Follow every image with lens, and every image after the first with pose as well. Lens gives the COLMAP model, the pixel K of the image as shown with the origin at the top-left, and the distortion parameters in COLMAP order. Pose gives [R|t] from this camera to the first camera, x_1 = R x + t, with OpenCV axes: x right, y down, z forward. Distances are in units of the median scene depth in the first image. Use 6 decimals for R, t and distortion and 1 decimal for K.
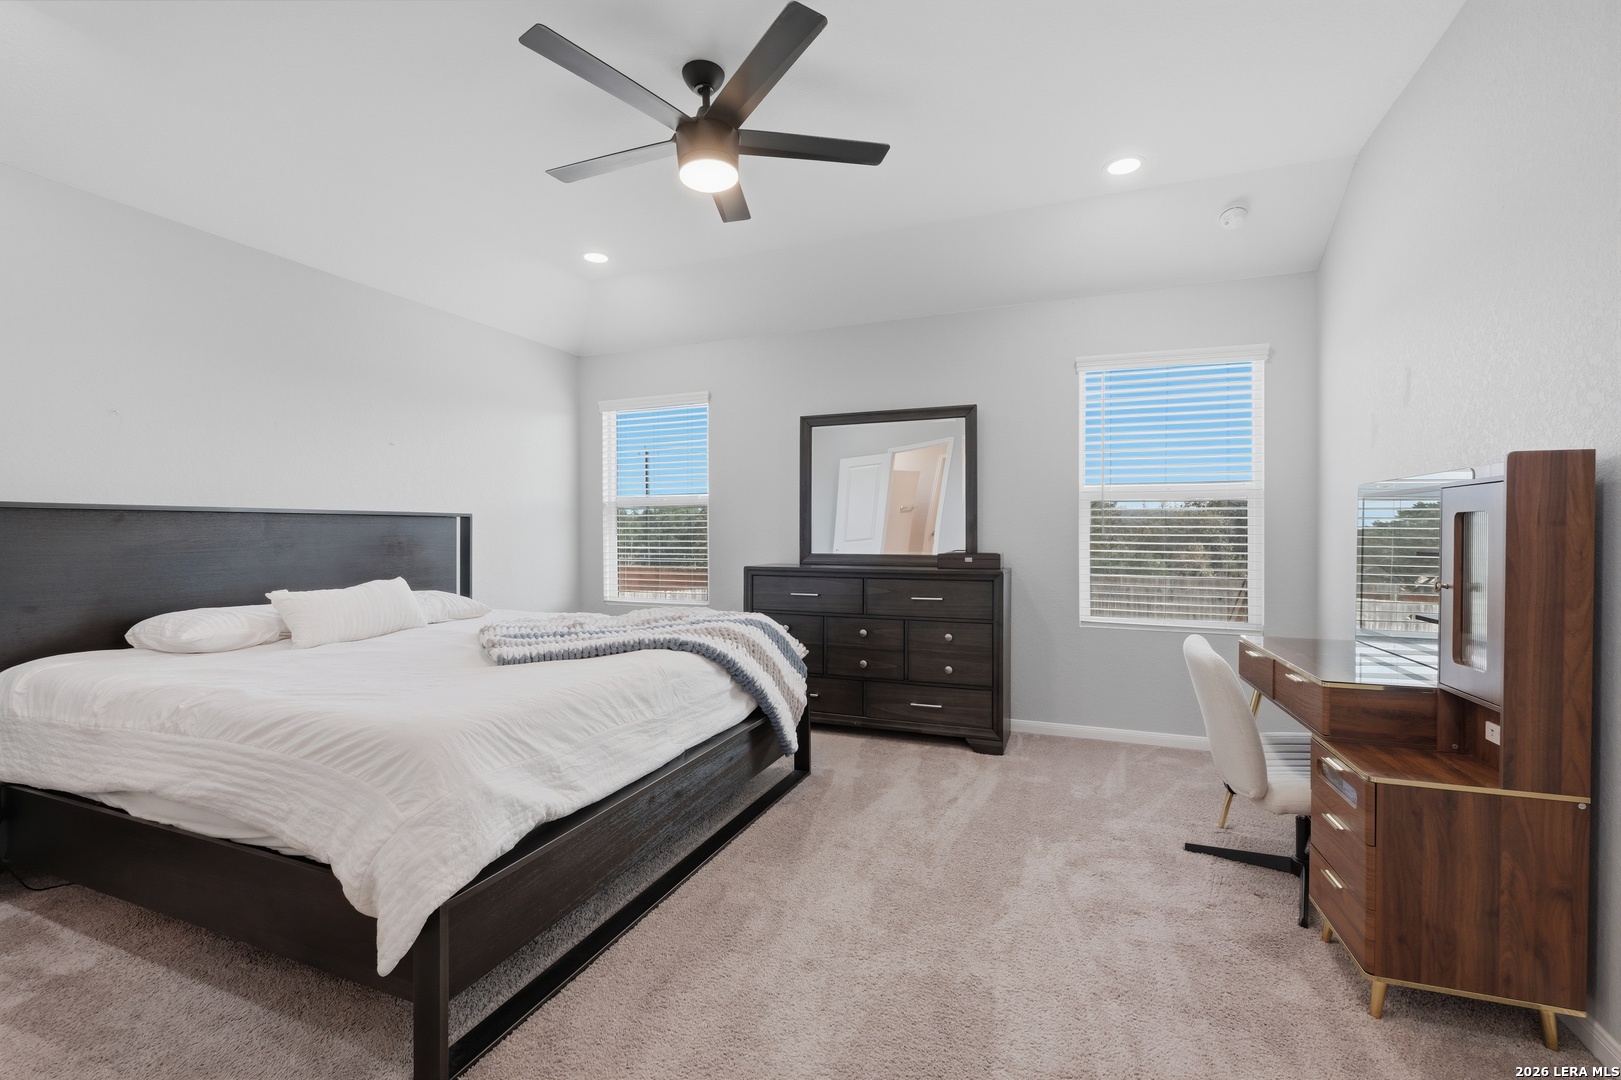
lens RADIAL K [[698.1, 0, 803.2], [0, 698.1, 537.9], [0, 0, 1]] dist [-0.003445, -0.000619]
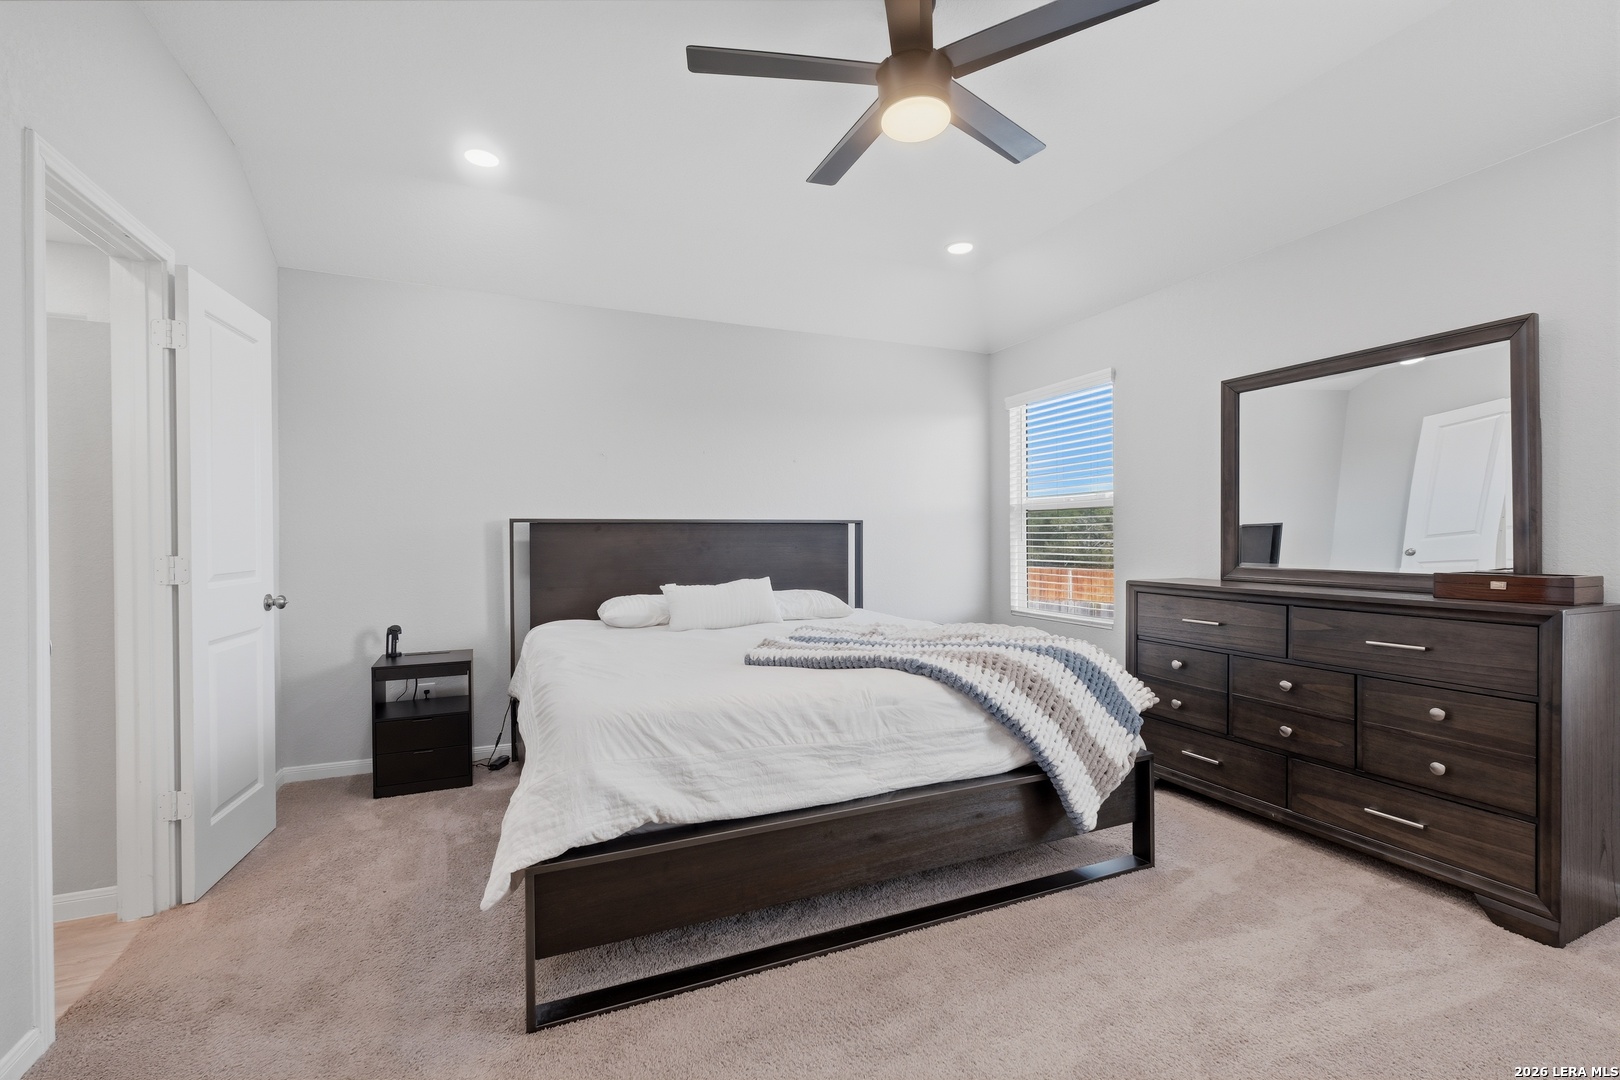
lens RADIAL K [[697.7, 0, 815.9], [0, 697.7, 538.1], [0, 0, 1]] dist [-0.003445, -0.000619]
pose [[0.716858, 0.000690, -0.697219, 0.292284], [-0.003966, 0.999987, -0.003088, -0.004989], [0.697208, 0.004979, 0.716852, 0.244215]]
